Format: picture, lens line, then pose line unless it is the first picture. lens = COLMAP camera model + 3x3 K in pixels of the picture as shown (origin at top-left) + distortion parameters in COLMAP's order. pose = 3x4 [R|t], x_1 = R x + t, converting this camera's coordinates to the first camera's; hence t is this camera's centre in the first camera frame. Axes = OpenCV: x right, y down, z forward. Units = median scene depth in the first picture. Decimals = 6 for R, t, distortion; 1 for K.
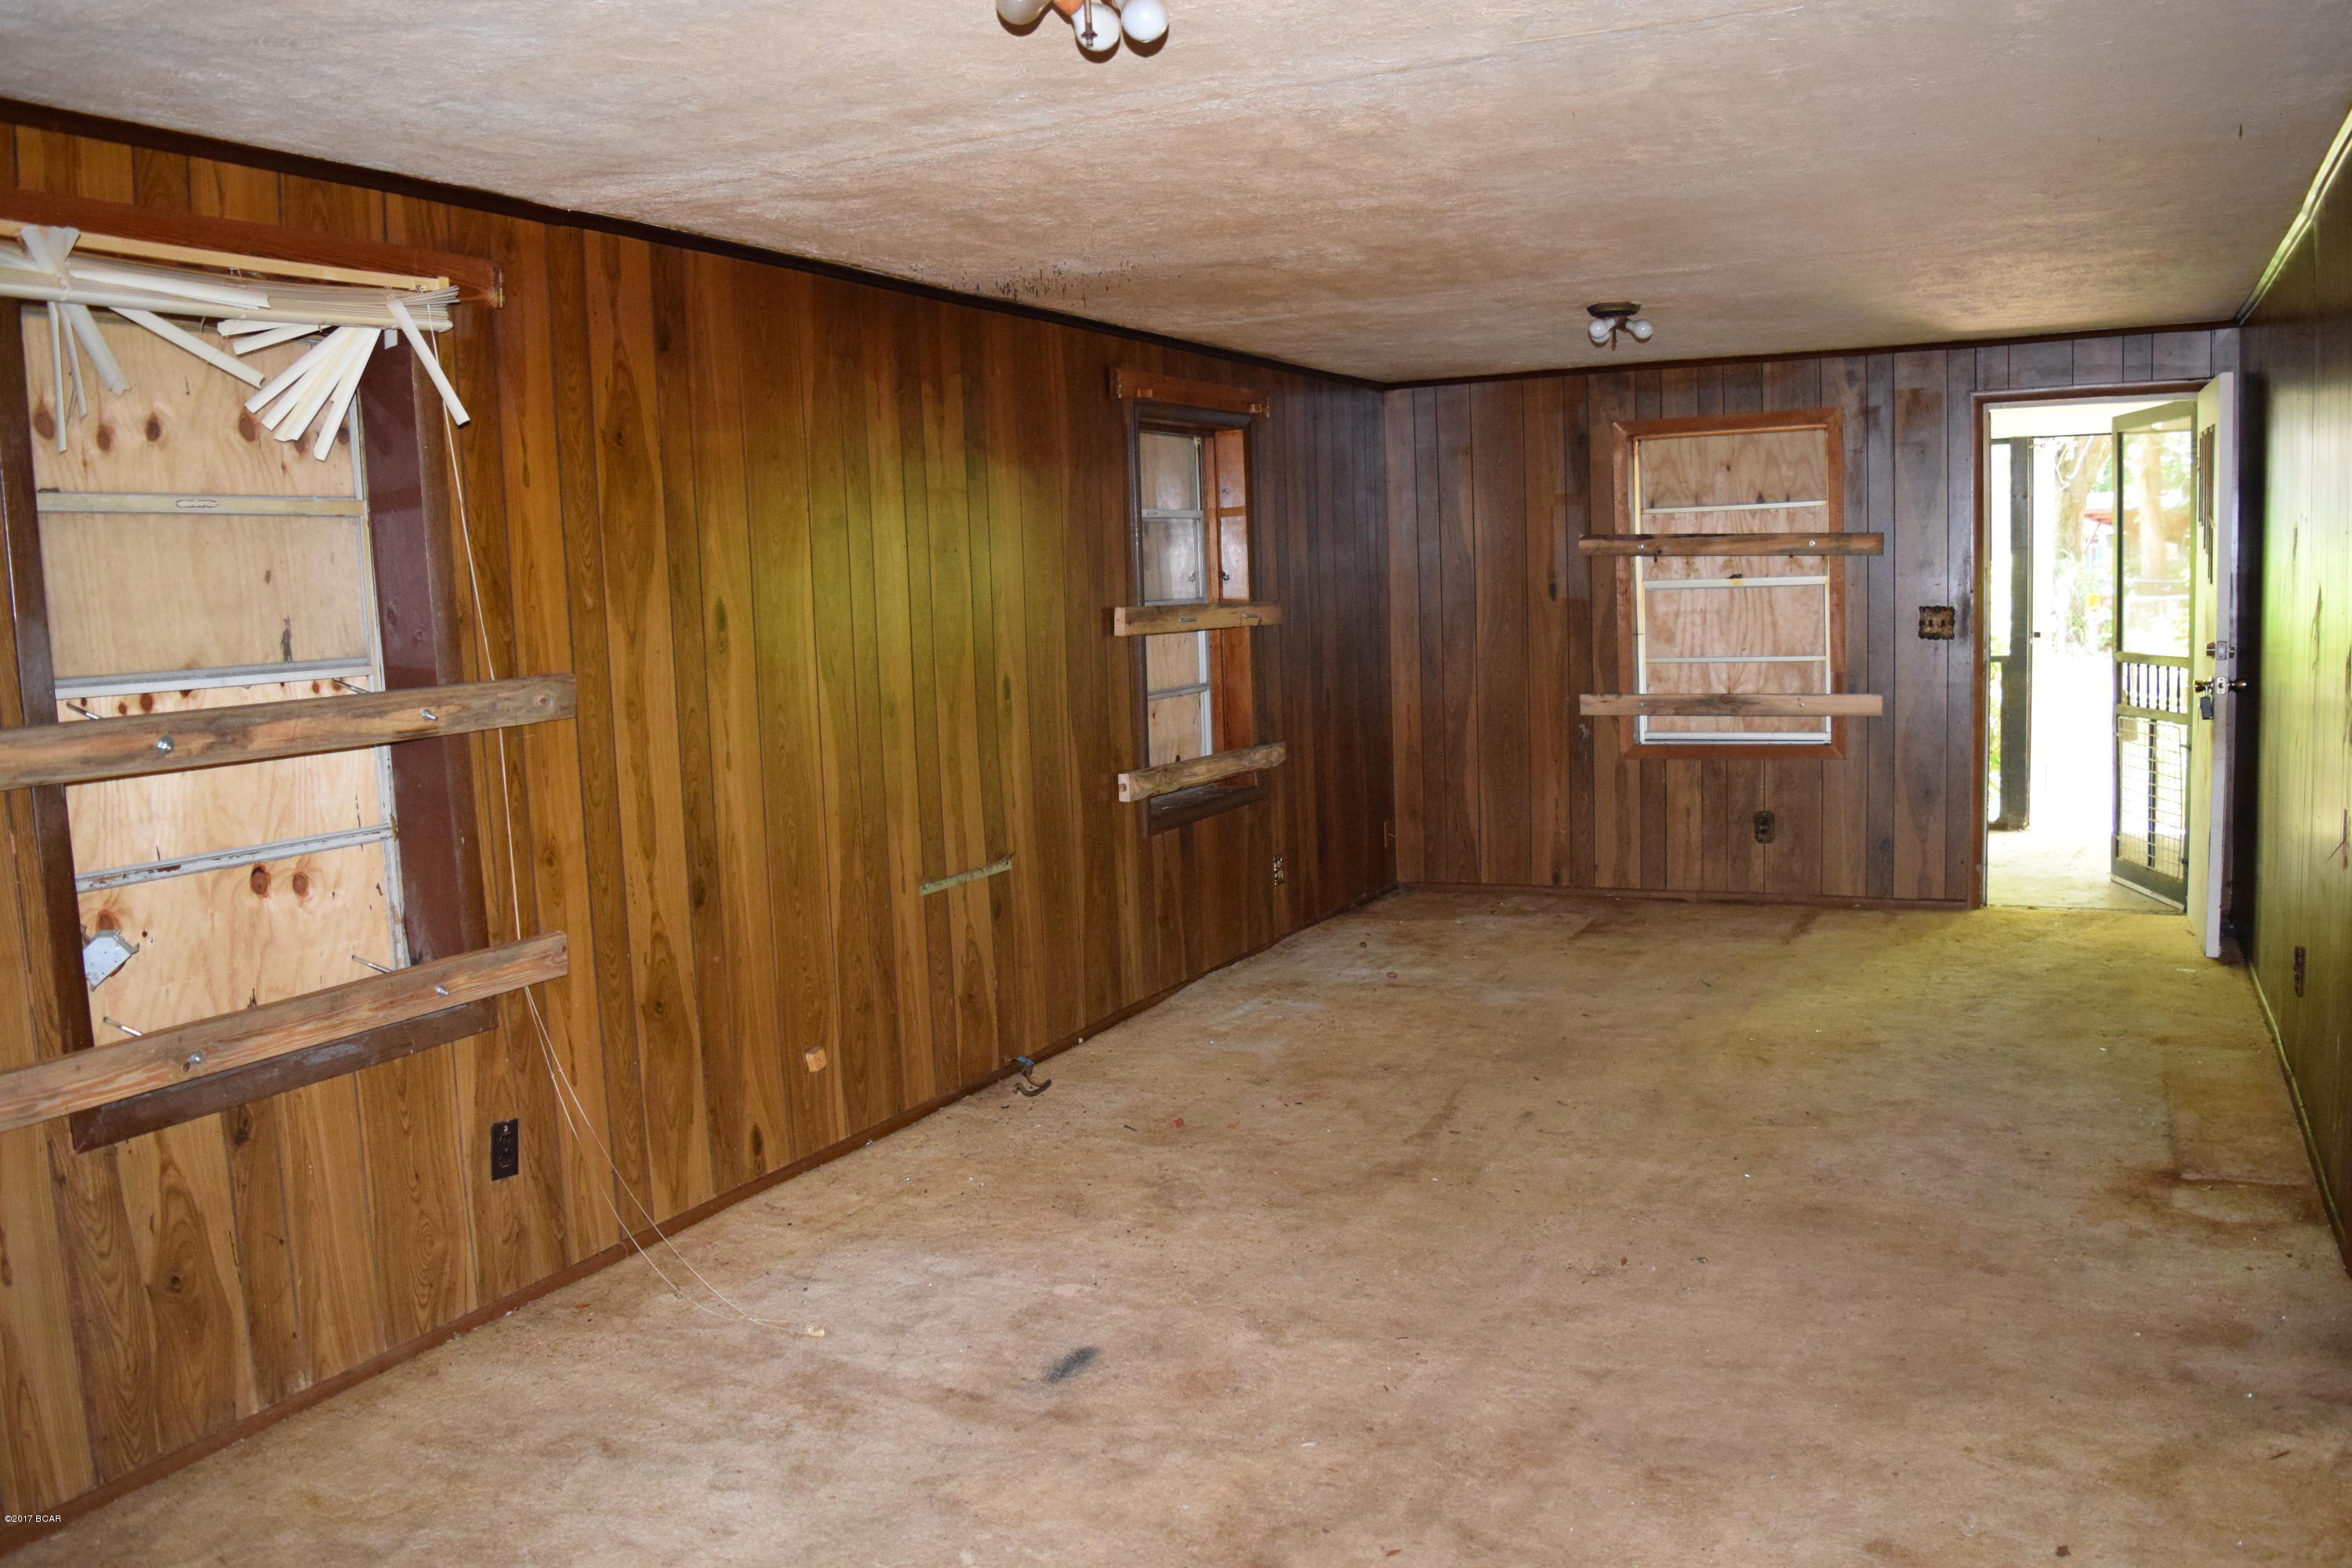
lens RADIAL K [[1890.5, 0, 1179.4], [0, 1890.5, 783.6], [0, 0, 1]] dist [-0.102529, -0.001607]
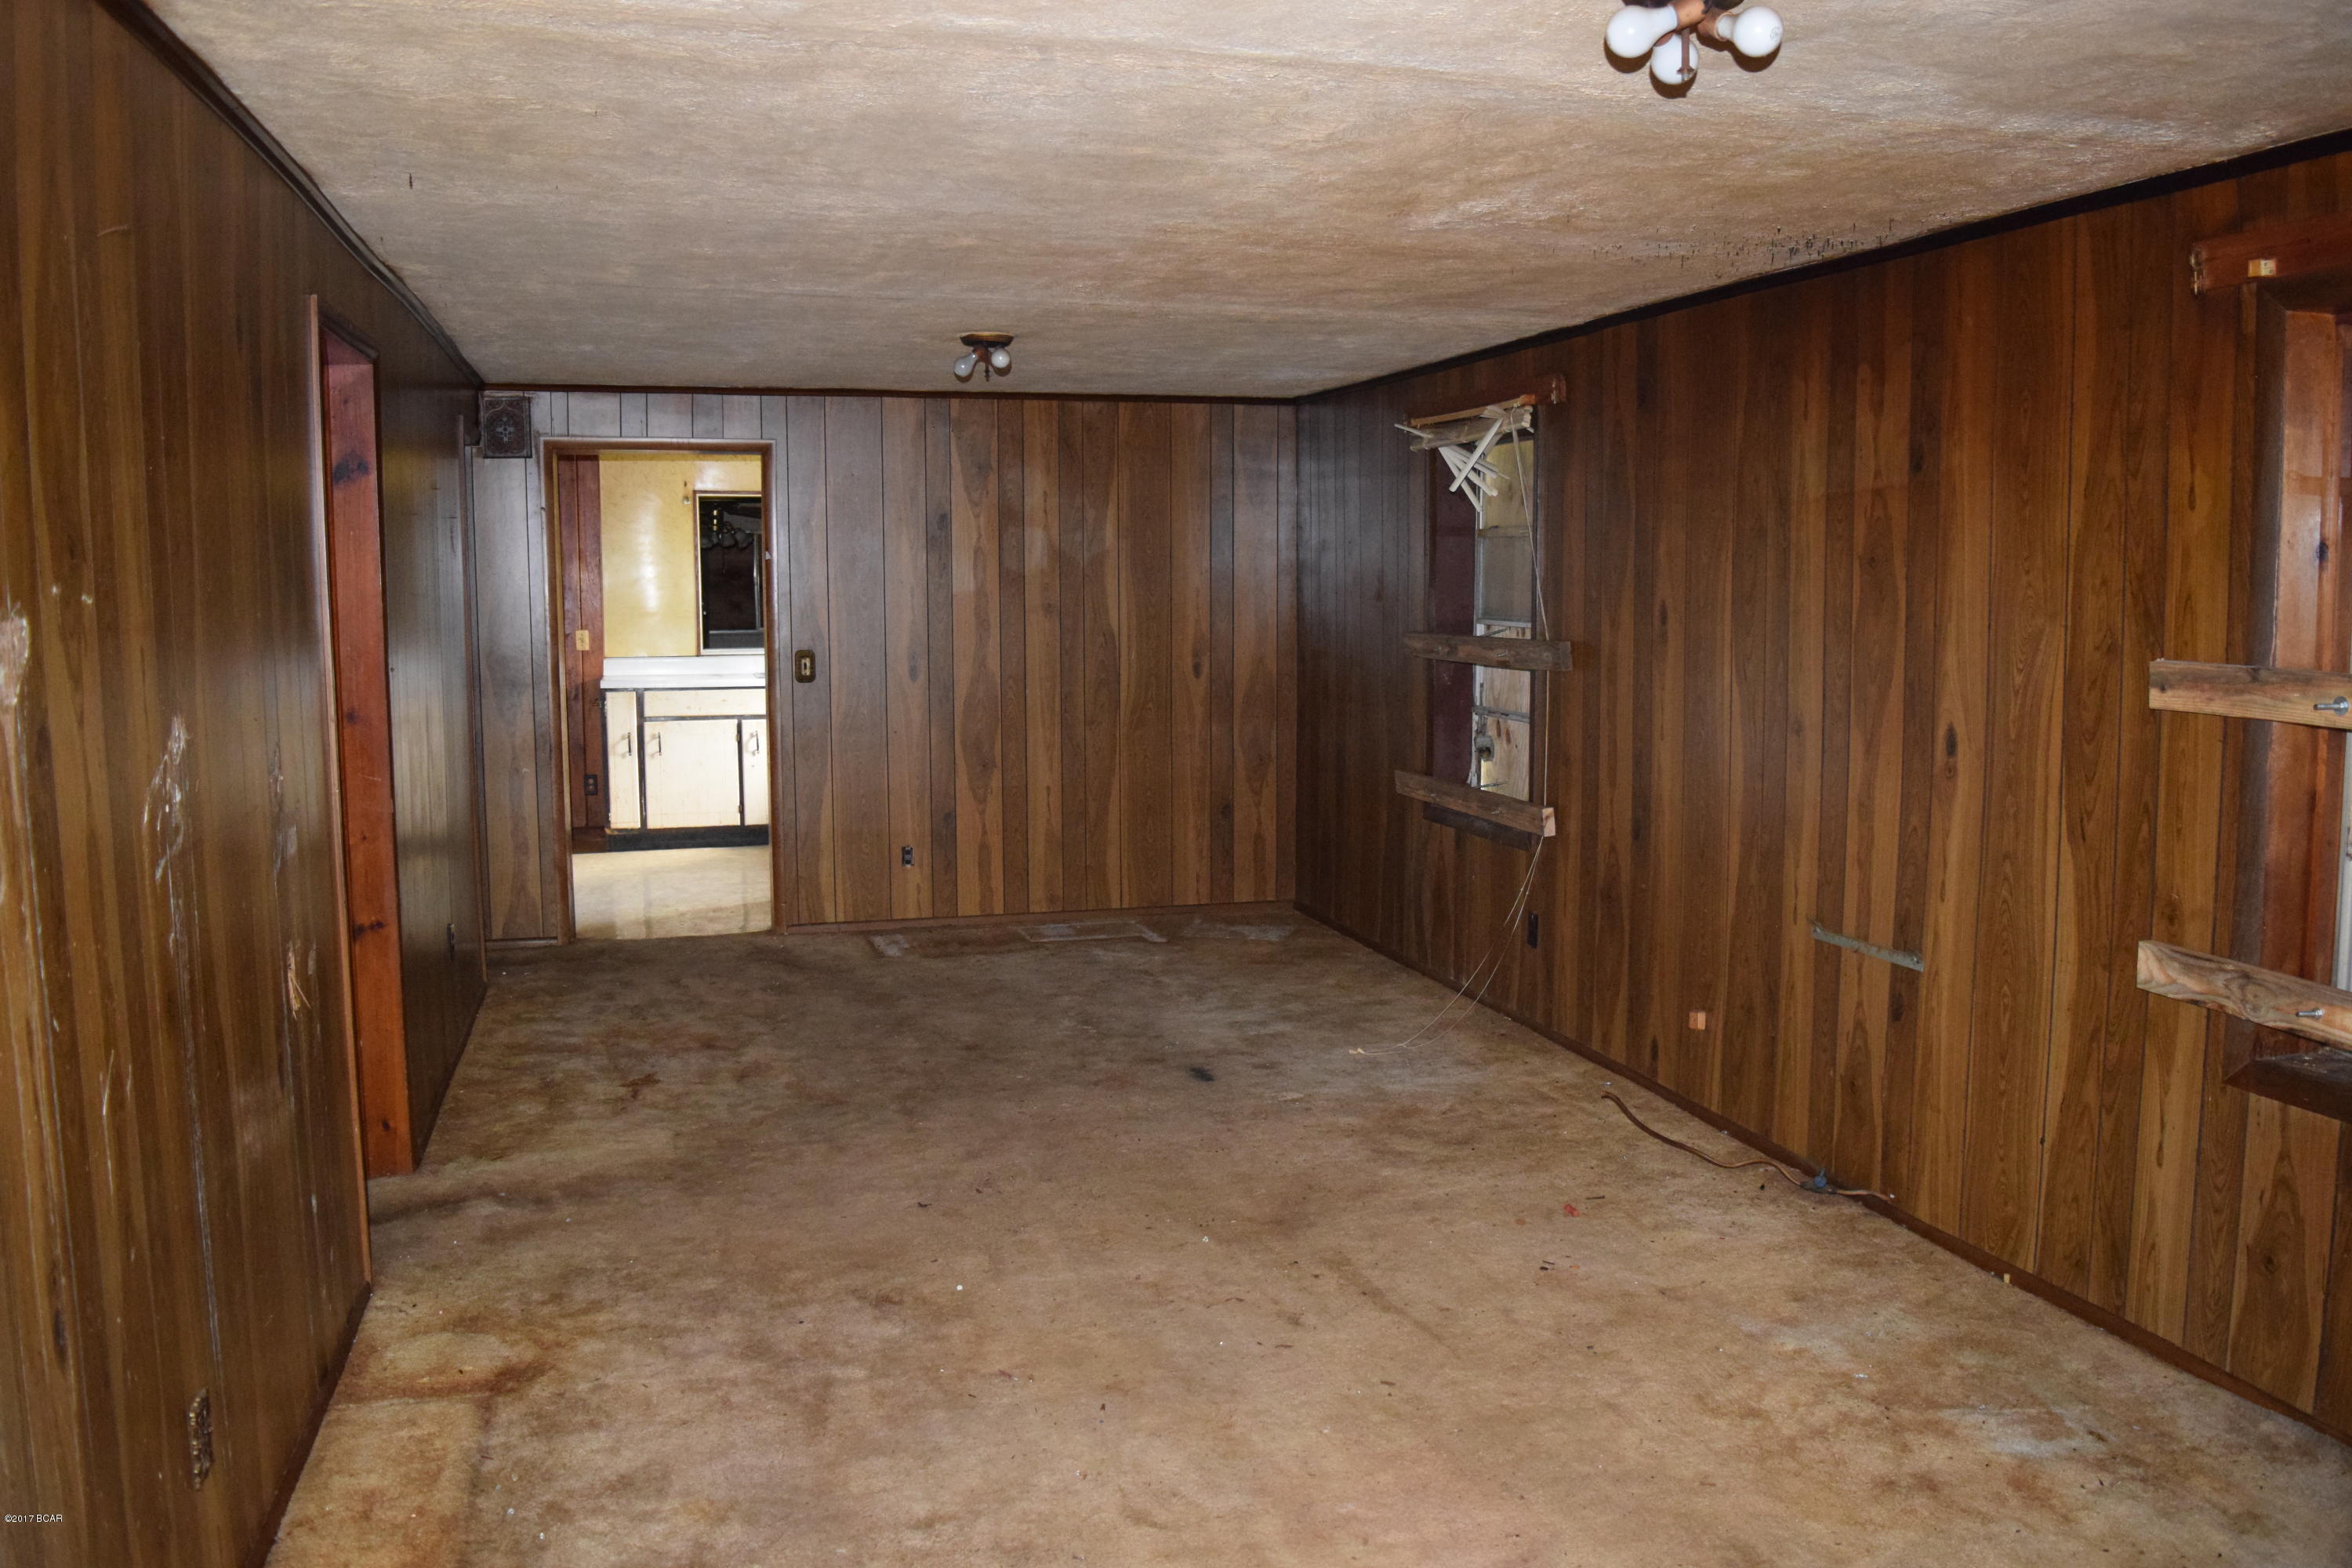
lens RADIAL K [[1890.5, 0, 1179.3], [0, 1890.5, 783.1], [0, 0, 1]] dist [-0.102529, -0.001607]
pose [[-0.749264, 0.117331, -0.651795, 0.706427], [-0.035099, 0.975763, 0.215997, -0.207896], [0.661341, 0.184717, -0.726986, 1.507327]]
